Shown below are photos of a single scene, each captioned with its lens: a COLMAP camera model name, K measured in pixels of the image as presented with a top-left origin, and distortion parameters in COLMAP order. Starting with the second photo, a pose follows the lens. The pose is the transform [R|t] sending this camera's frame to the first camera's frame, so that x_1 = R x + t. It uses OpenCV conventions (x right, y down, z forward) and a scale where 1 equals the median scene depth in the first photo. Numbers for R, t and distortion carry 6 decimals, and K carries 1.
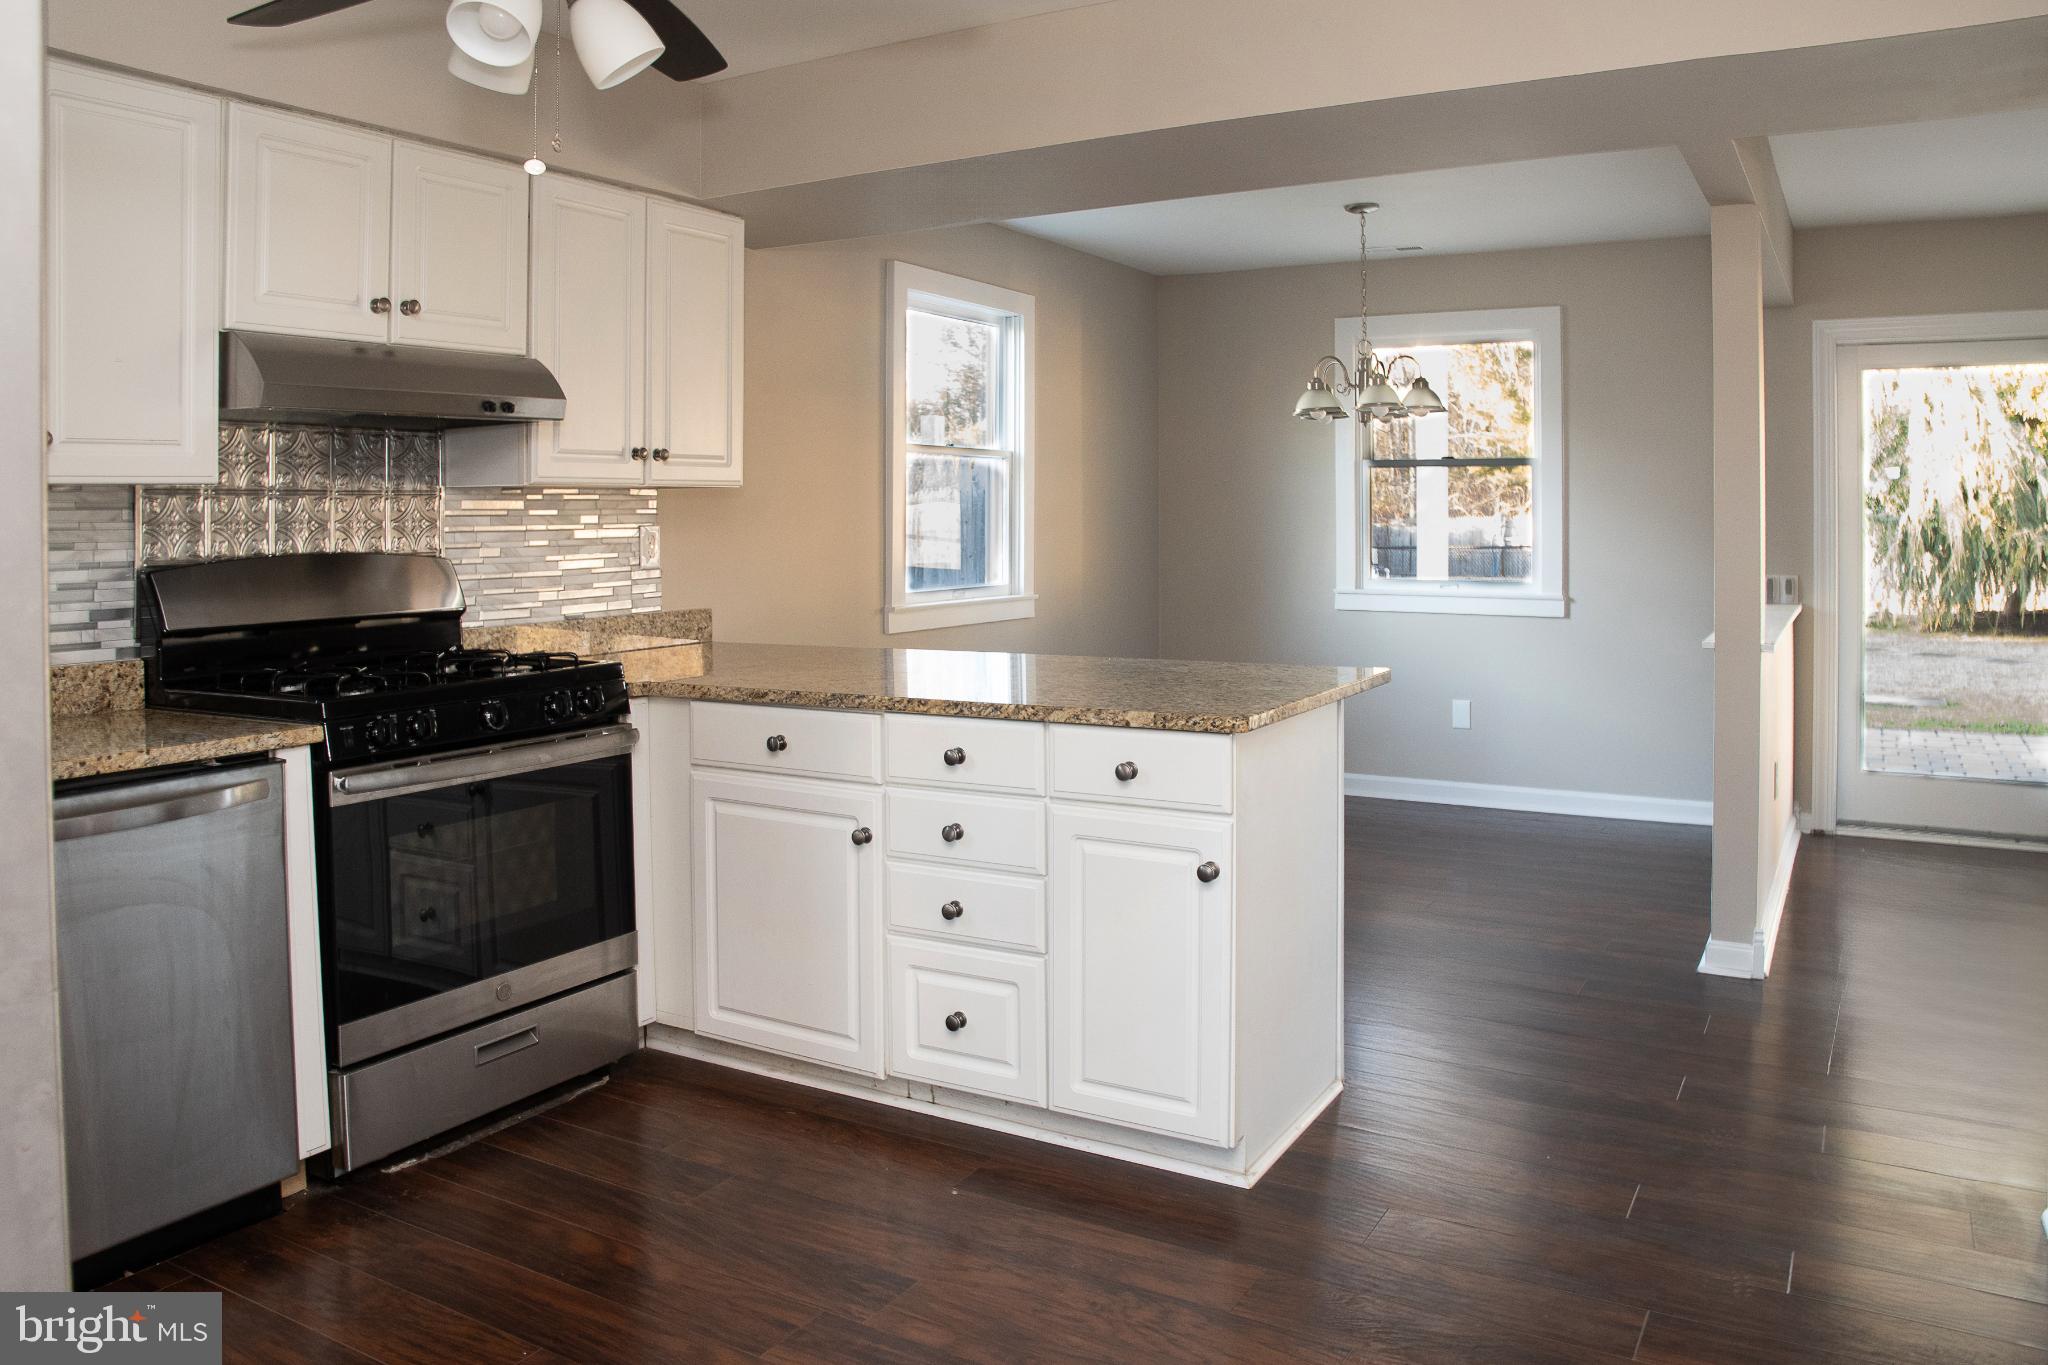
lens RADIAL K [[1501.3, 0, 1018.6], [0, 1501.3, 510.1], [0, 0, 1]] dist [-0.070435, 0.042281]
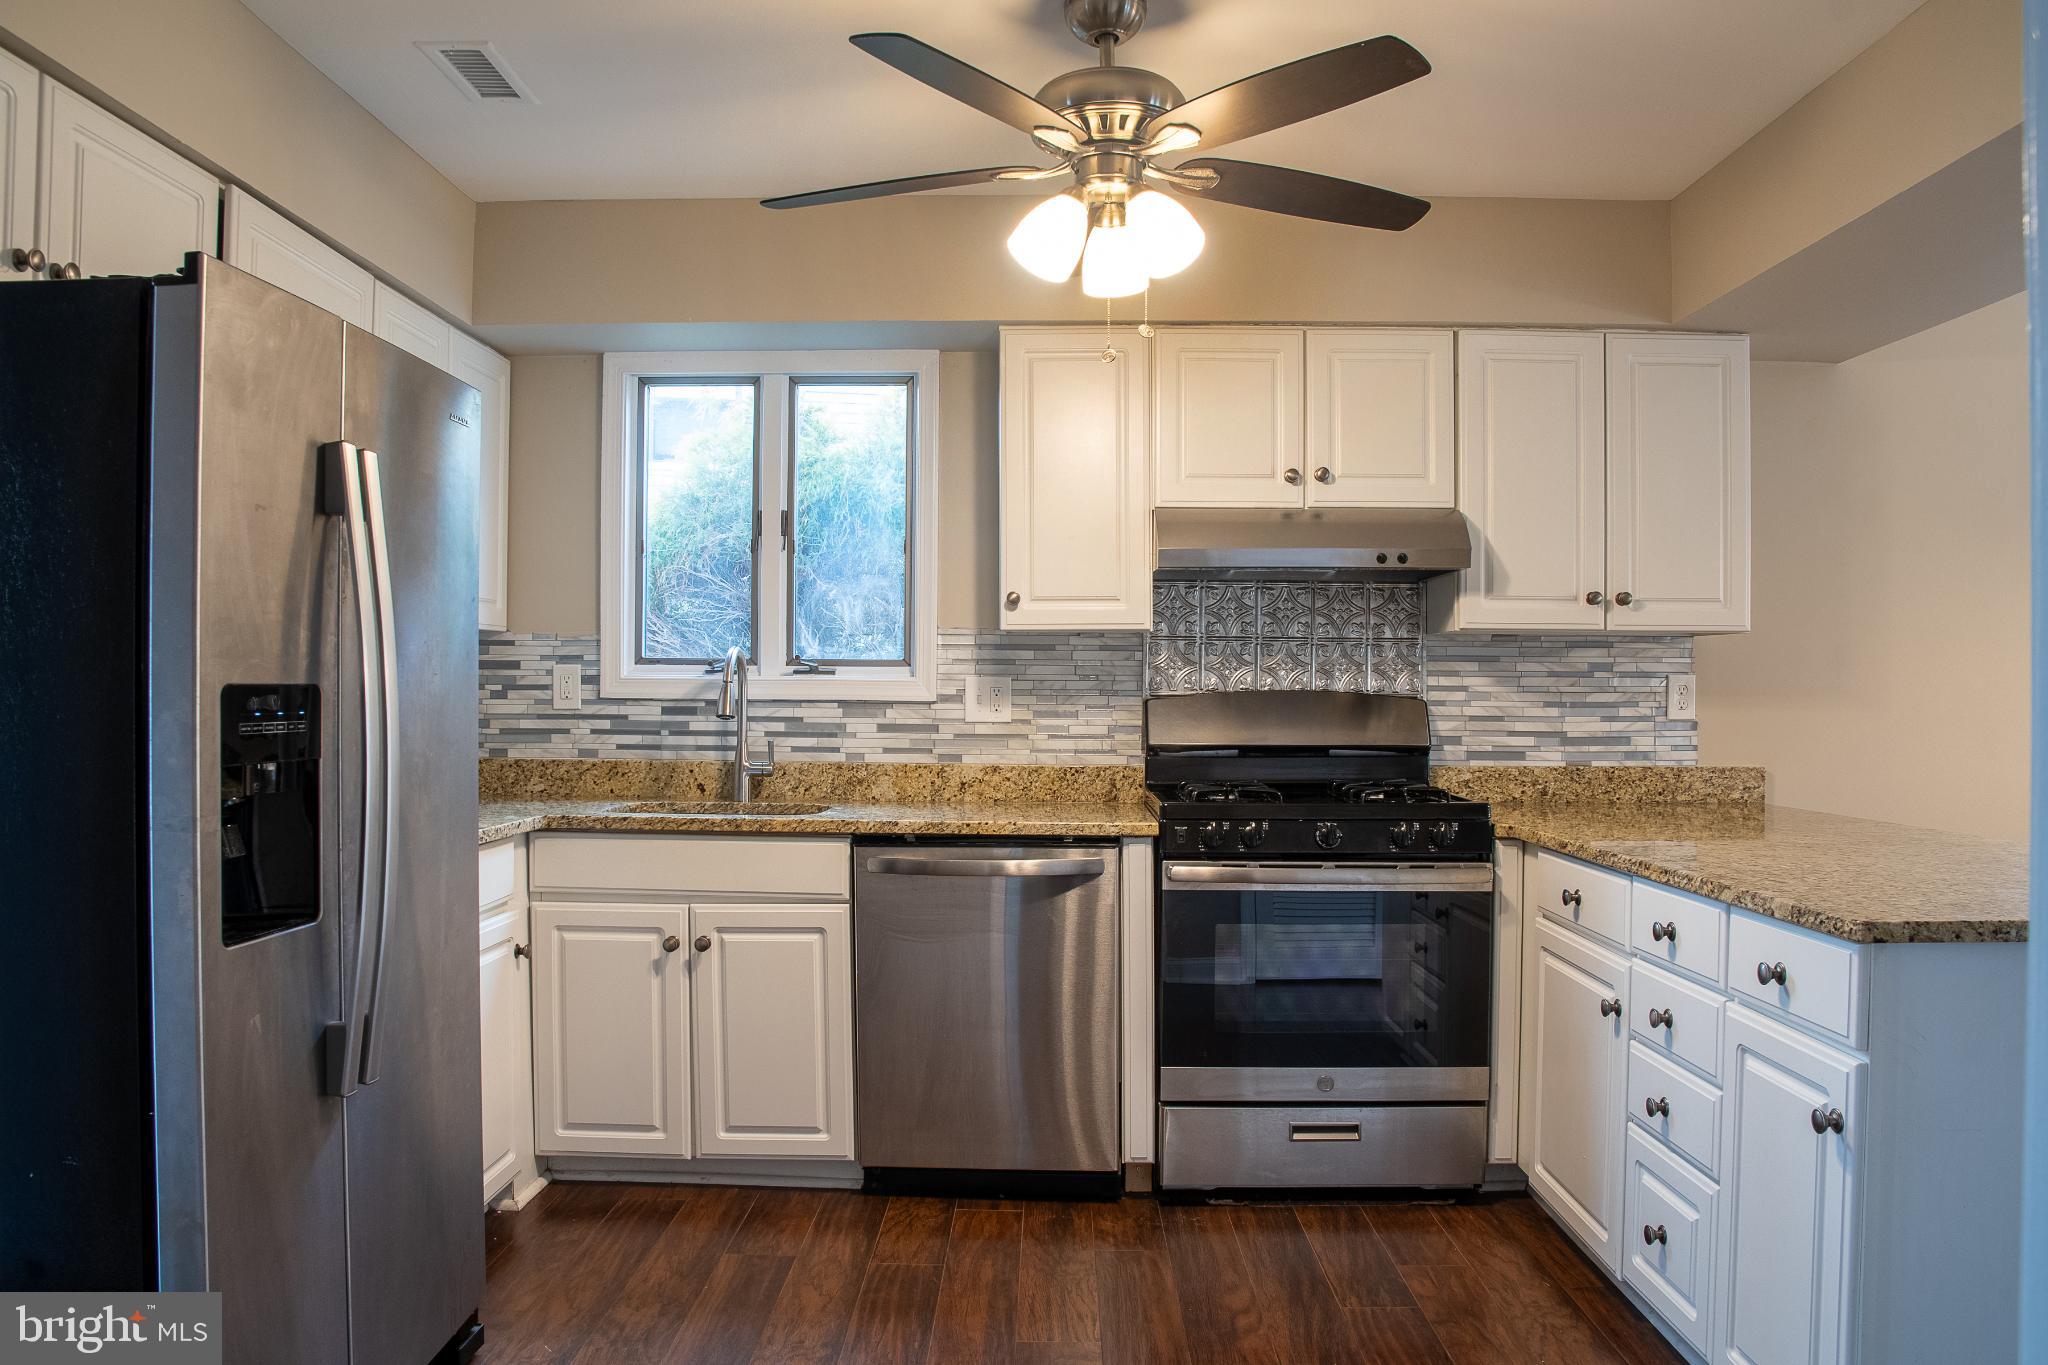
lens RADIAL K [[1431.3, 0, 1045.5], [0, 1431.3, 690.3], [0, 0, 1]] dist [-0.073582, -0.008761]
pose [[0.509321, 0.013344, -0.860473, 0.422366], [-0.009317, 0.999907, 0.009991, 0.020065], [0.860526, 0.002929, 0.509398, 0.254981]]
